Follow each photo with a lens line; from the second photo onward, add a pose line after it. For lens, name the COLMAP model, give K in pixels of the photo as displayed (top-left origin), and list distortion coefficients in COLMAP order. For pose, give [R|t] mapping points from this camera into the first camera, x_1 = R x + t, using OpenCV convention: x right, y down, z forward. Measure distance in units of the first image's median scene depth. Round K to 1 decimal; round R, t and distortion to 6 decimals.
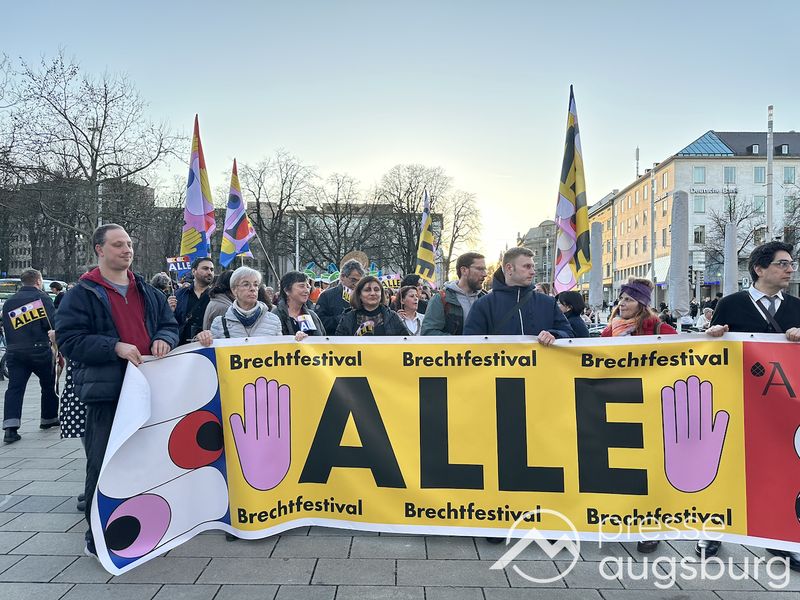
lens RADIAL K [[565.4, 0, 400.0], [0, 565.4, 300.0], [0, 0, 1]] dist [0.005394, -0.001616]
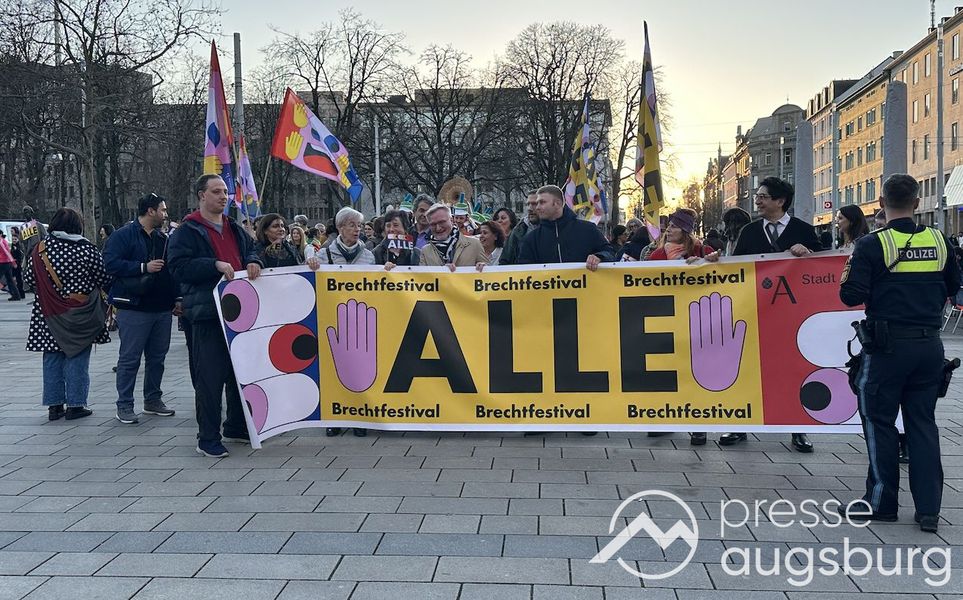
lens RADIAL K [[911.9, 0, 482.3], [0, 911.9, 256.6], [0, 0, 1]] dist [0.122435, 0.000386]
pose [[0.997680, -0.015630, -0.066266, 0.148304], [0.016662, 0.999748, 0.015042, 0.022302], [0.066014, -0.016111, 0.997689, -0.863195]]
